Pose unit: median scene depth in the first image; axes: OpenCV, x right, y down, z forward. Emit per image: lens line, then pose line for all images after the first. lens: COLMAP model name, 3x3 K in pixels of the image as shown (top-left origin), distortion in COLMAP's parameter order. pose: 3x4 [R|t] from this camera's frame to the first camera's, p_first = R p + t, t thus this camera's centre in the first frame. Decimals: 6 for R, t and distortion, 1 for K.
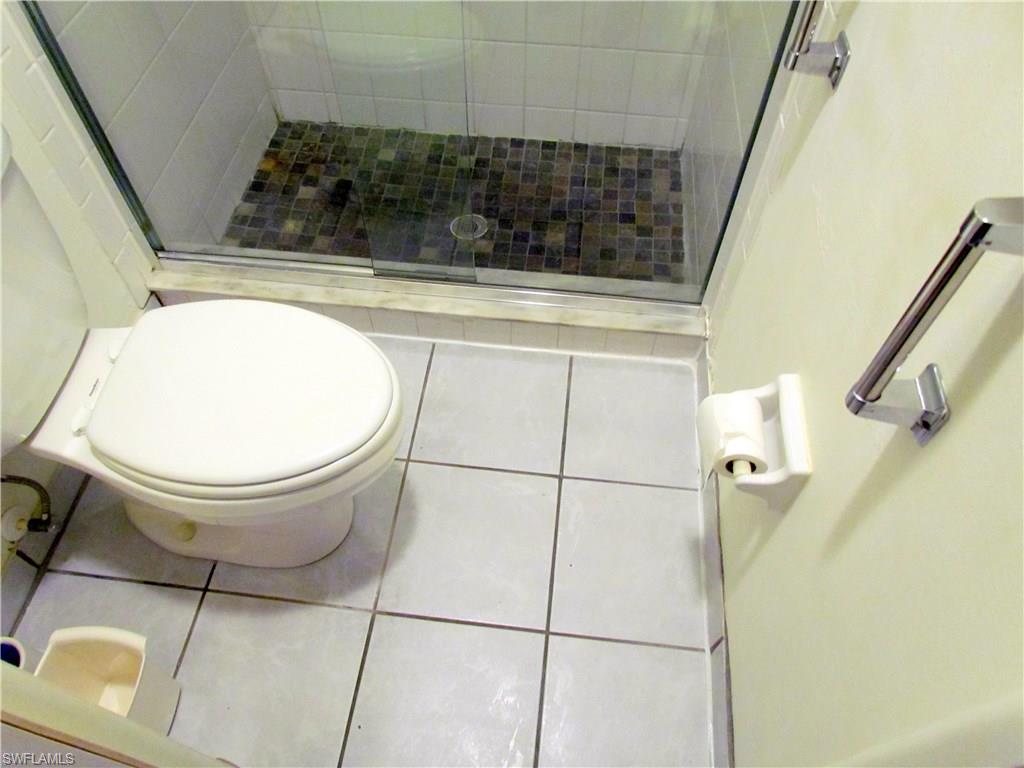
lens RADIAL K [[738.4, 0, 510.9], [0, 738.4, 384.2], [0, 0, 1]] dist [-0.020270, -0.005205]
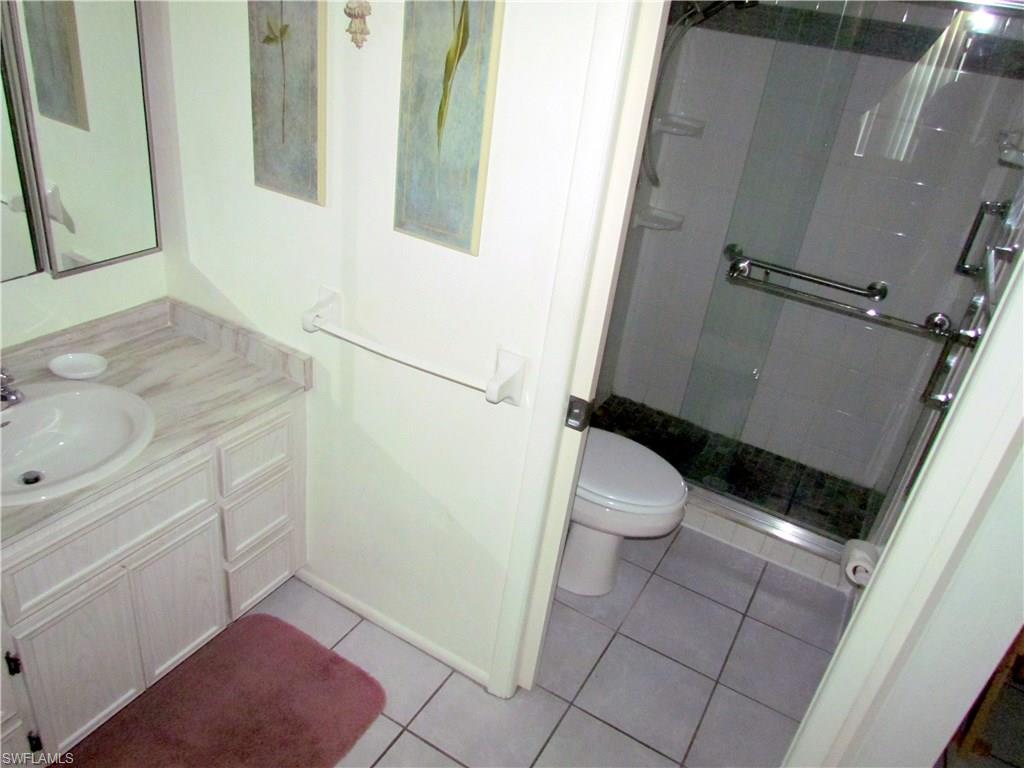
lens RADIAL K [[738.4, 0, 511.3], [0, 738.4, 382.2], [0, 0, 1]] dist [-0.020270, -0.005205]
pose [[0.908967, 0.283796, -0.305349, -0.032205], [-0.391804, 0.831759, -0.393277, 0.350549], [0.142366, 0.477113, 0.867234, -0.450126]]
